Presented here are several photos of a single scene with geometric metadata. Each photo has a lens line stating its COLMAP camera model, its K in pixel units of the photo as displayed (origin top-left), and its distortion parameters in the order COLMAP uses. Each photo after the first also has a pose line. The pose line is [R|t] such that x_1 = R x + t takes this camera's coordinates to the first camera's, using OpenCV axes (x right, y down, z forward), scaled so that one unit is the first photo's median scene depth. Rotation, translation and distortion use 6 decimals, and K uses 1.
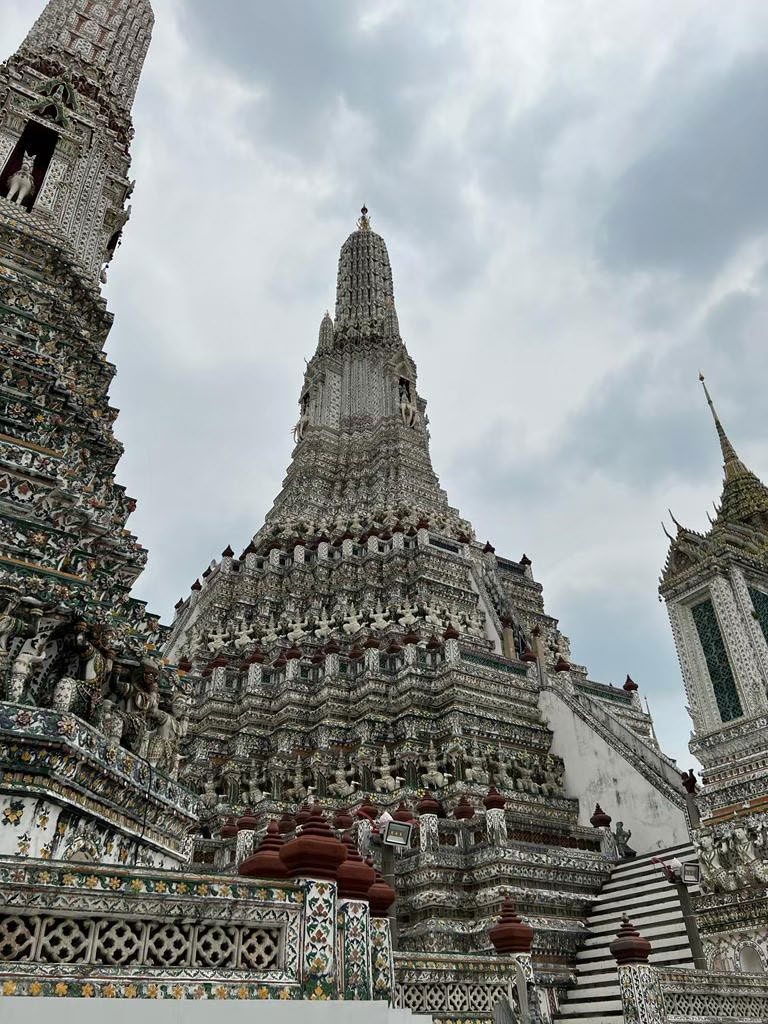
lens RADIAL K [[765.9, 0, 384.0], [0, 765.9, 512.0], [0, 0, 1]] dist [0.062420, -0.069691]
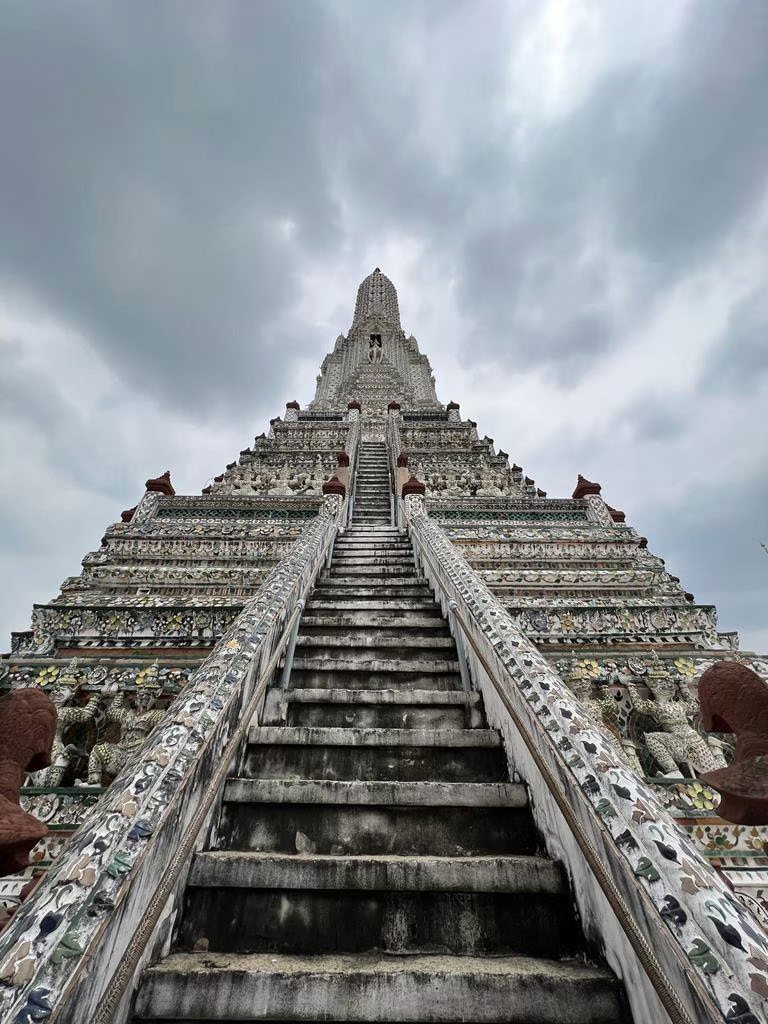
lens RADIAL K [[407.5, 0, 382.3], [0, 407.5, 513.8], [0, 0, 1]] dist [-0.001662, 0.000656]
pose [[0.838046, -0.321179, -0.441048, 0.369898], [0.293919, 0.946810, -0.131004, 0.273533], [0.459664, -0.019845, 0.887871, 0.796789]]
